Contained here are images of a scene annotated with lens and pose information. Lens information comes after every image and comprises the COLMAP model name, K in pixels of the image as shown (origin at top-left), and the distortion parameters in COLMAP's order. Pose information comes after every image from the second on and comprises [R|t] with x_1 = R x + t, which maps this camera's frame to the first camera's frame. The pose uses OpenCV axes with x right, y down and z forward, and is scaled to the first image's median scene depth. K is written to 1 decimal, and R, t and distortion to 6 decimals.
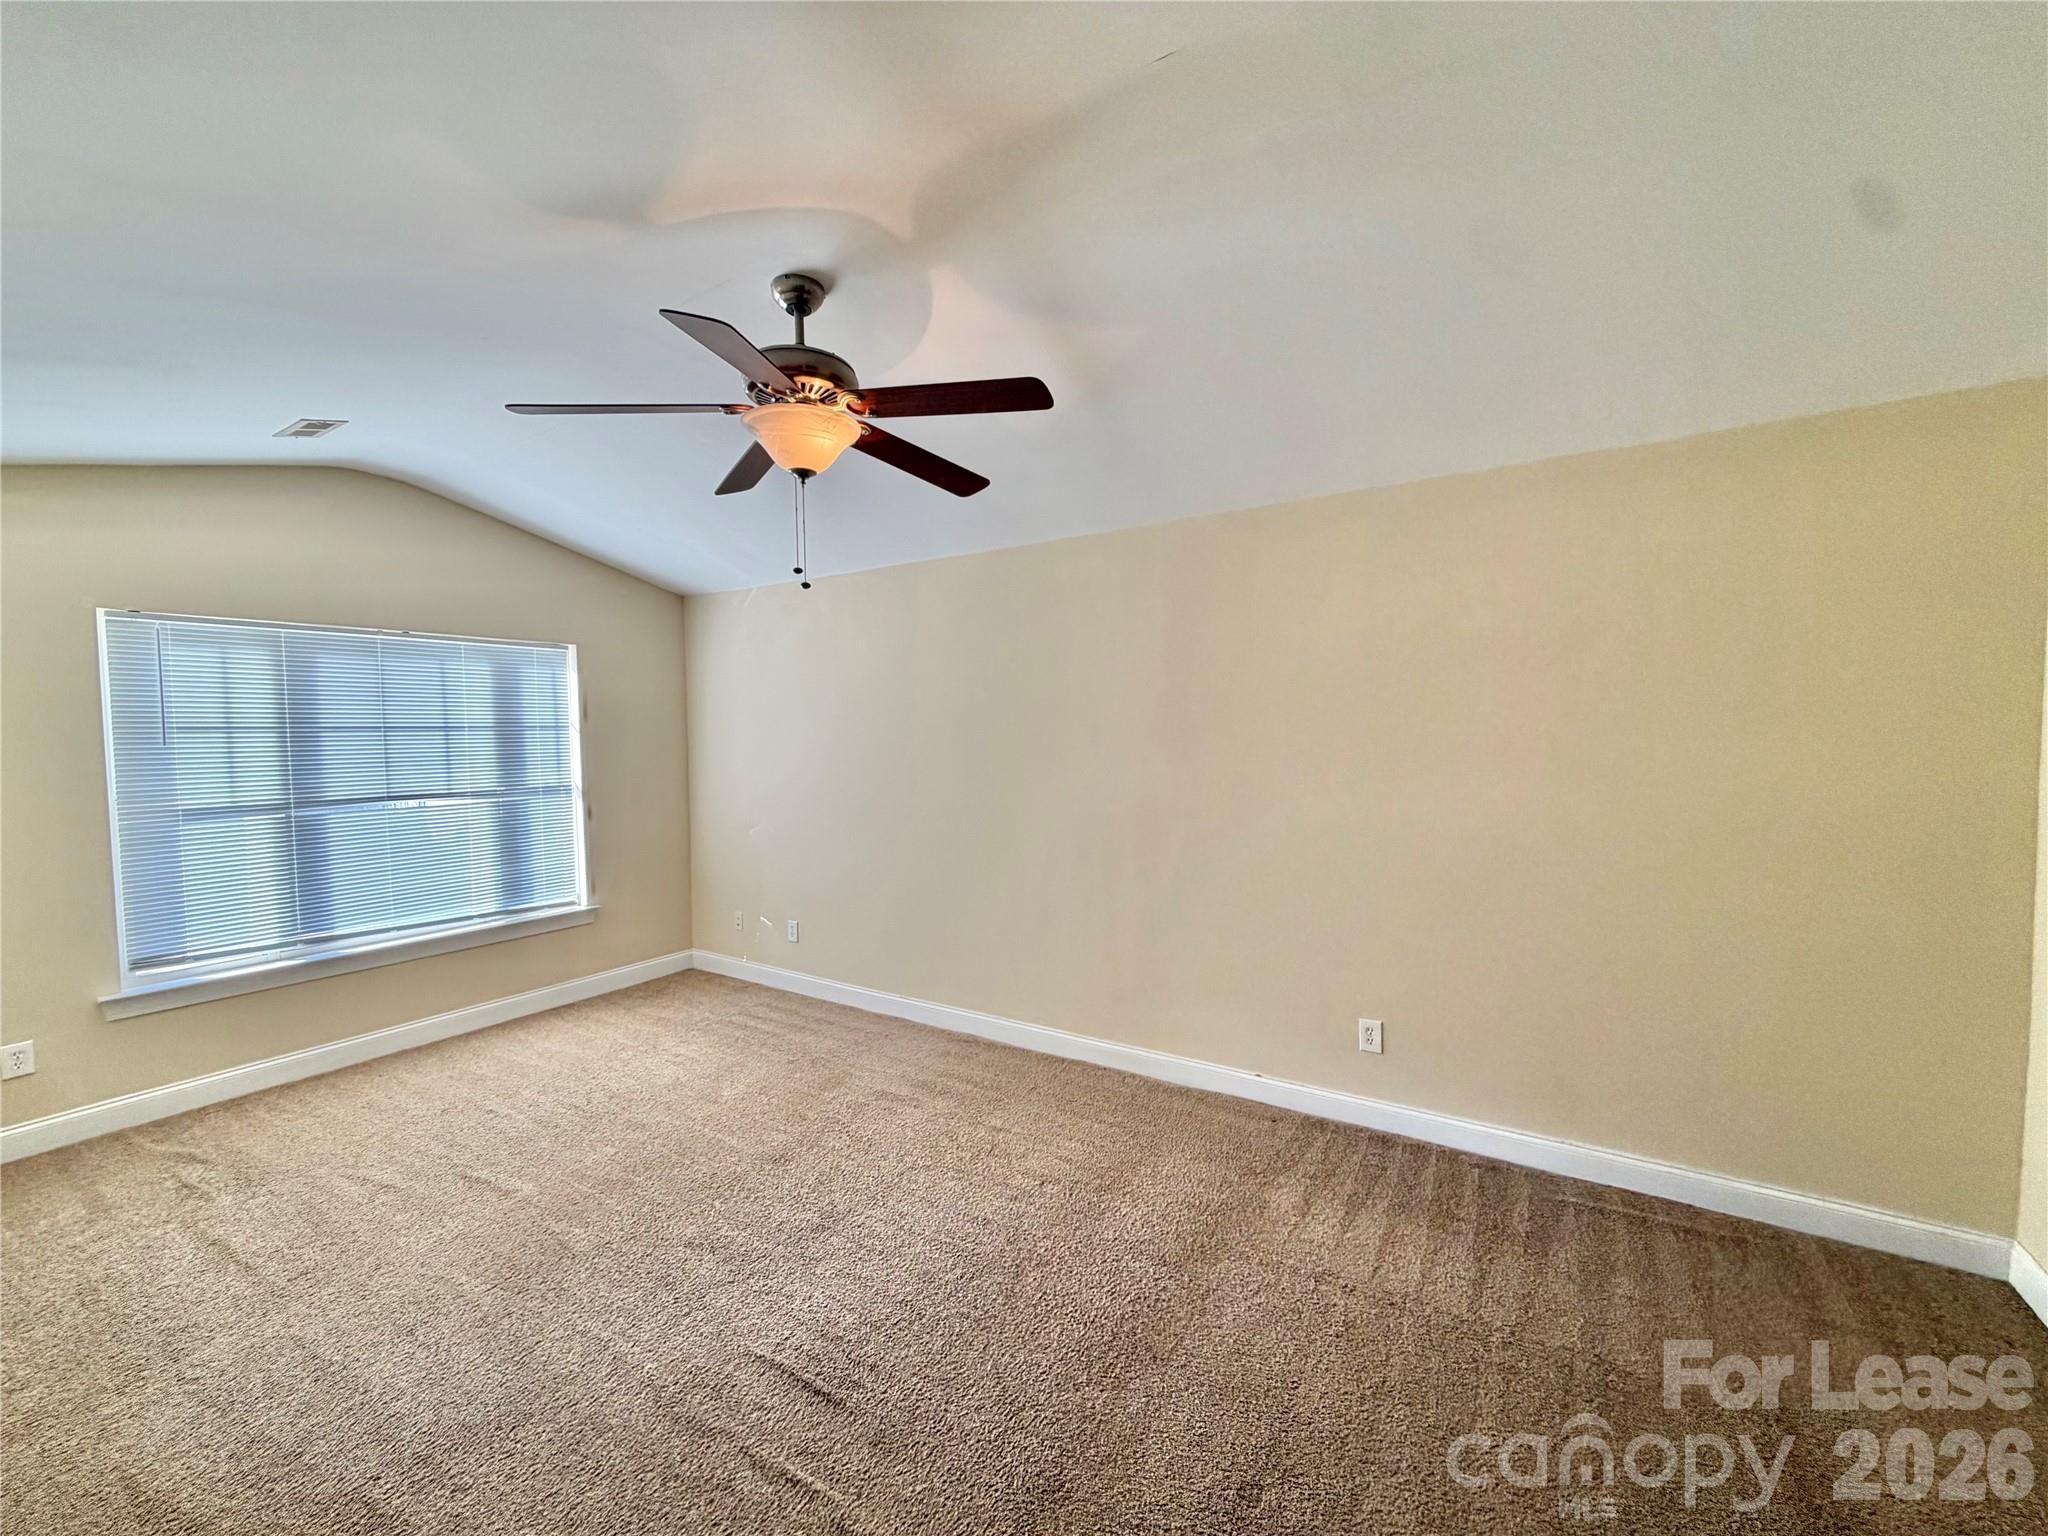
lens RADIAL K [[815.6, 0, 1031.6], [0, 815.6, 769.9], [0, 0, 1]] dist [0.001174, -0.000462]
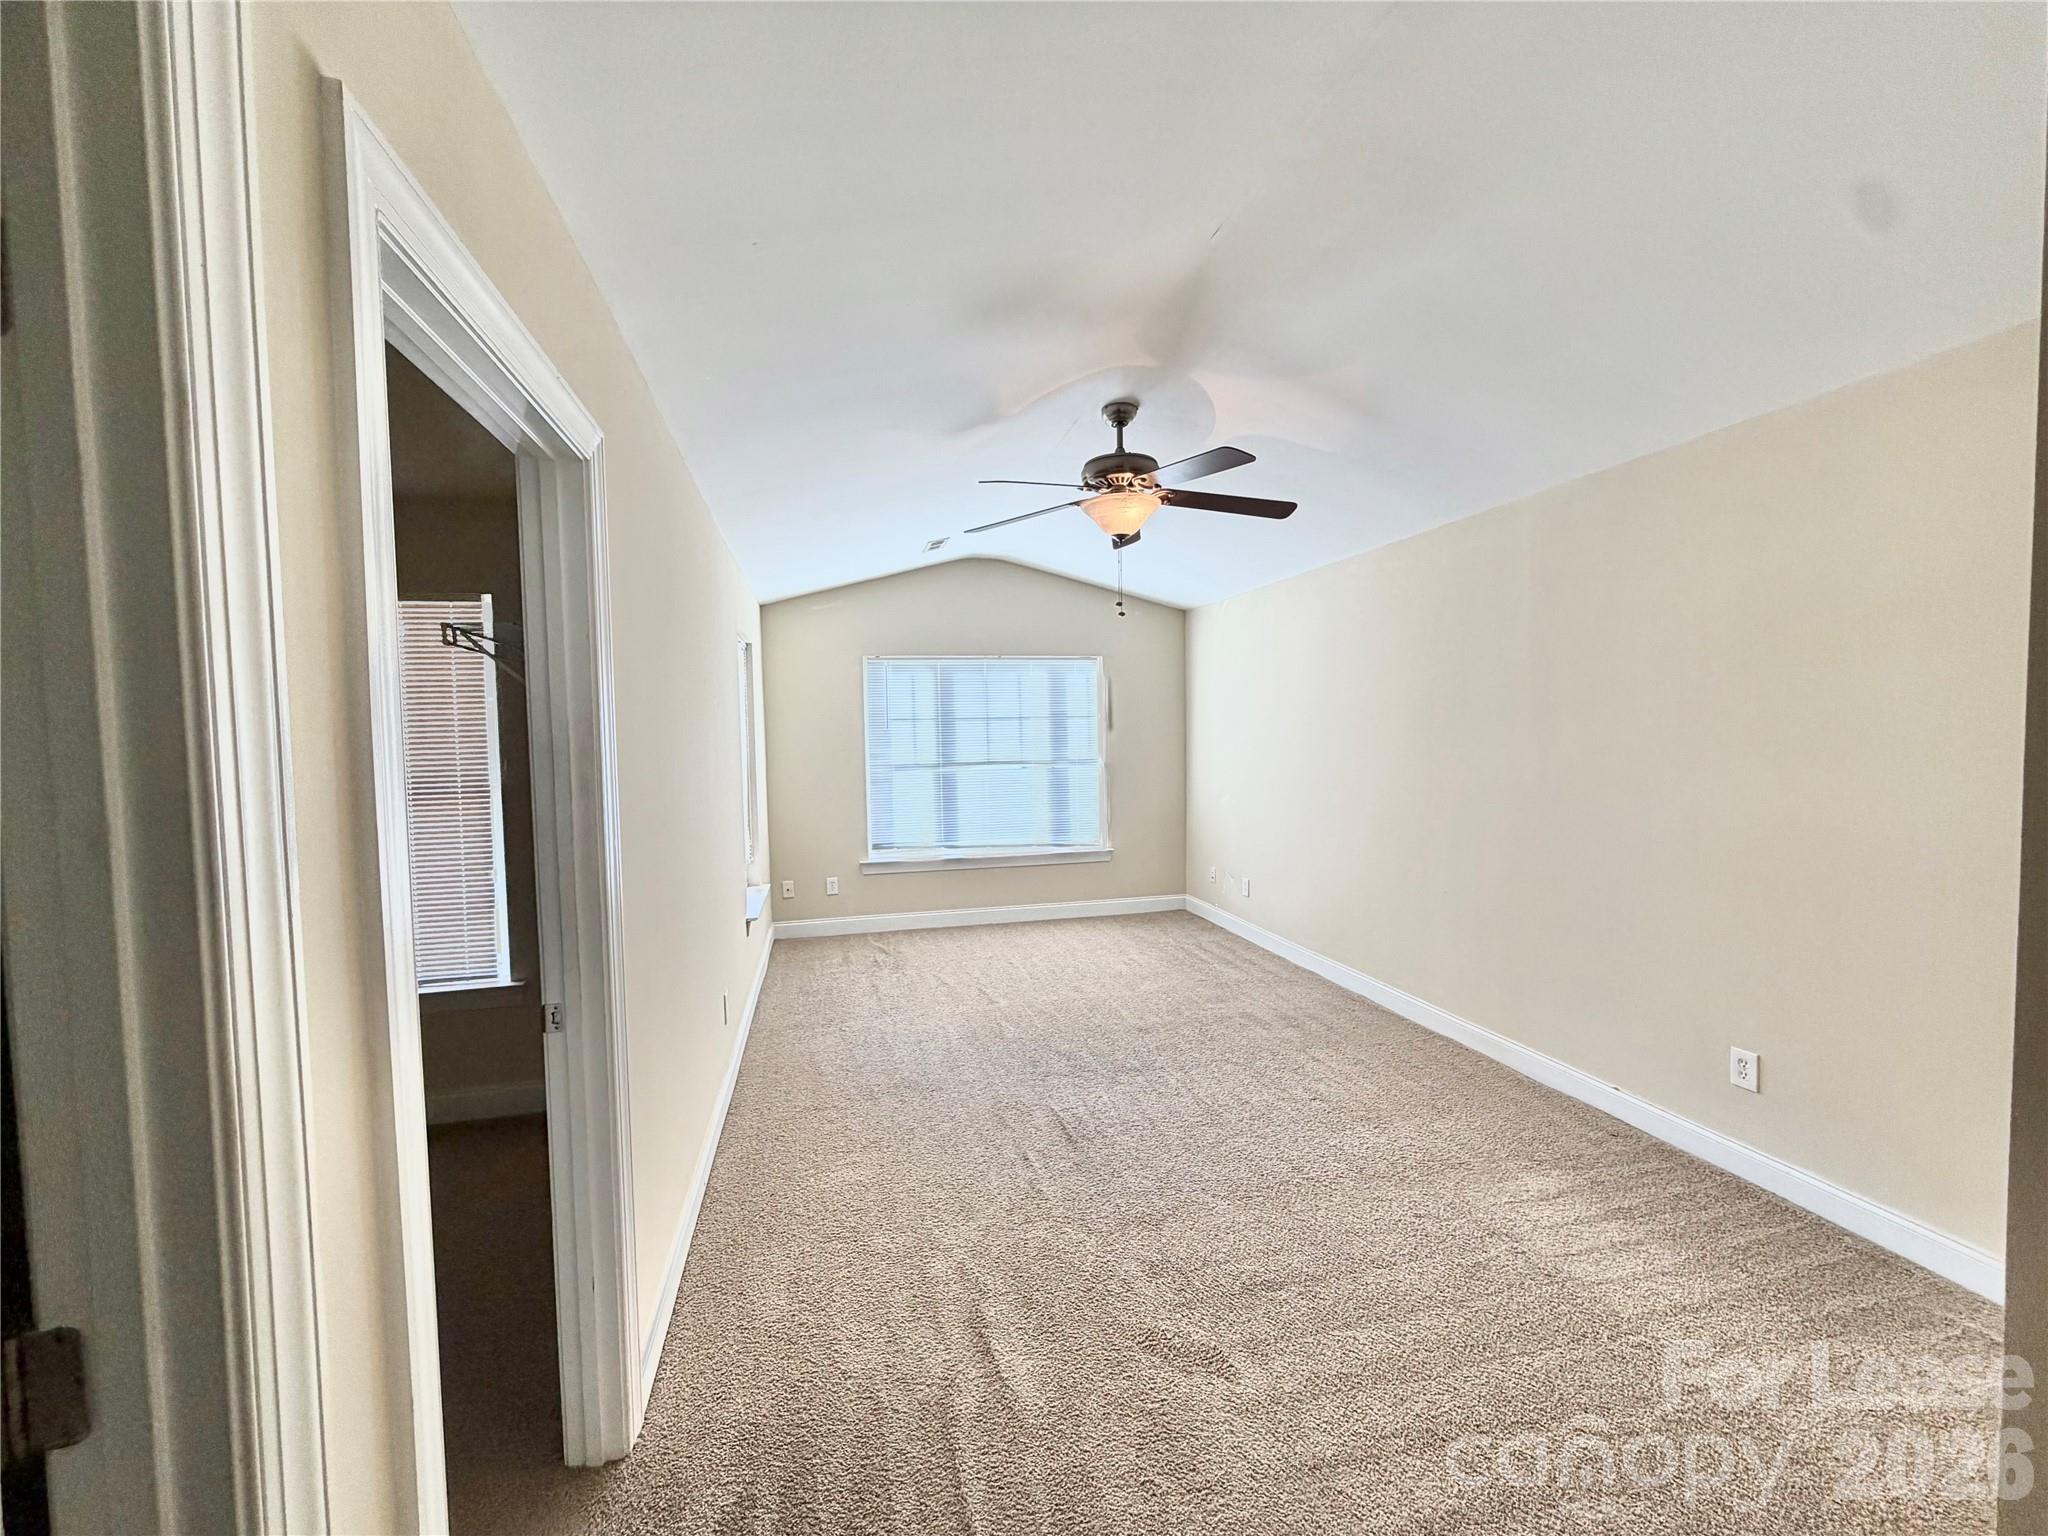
lens RADIAL K [[815.6, 0, 1031.6], [0, 815.6, 769.9], [0, 0, 1]] dist [0.001174, -0.000462]
pose [[0.731776, 0.032012, -0.680793, 0.403527], [-0.022961, 0.999487, 0.022317, 0.013130], [0.681158, -0.000699, 0.732136, -0.111152]]
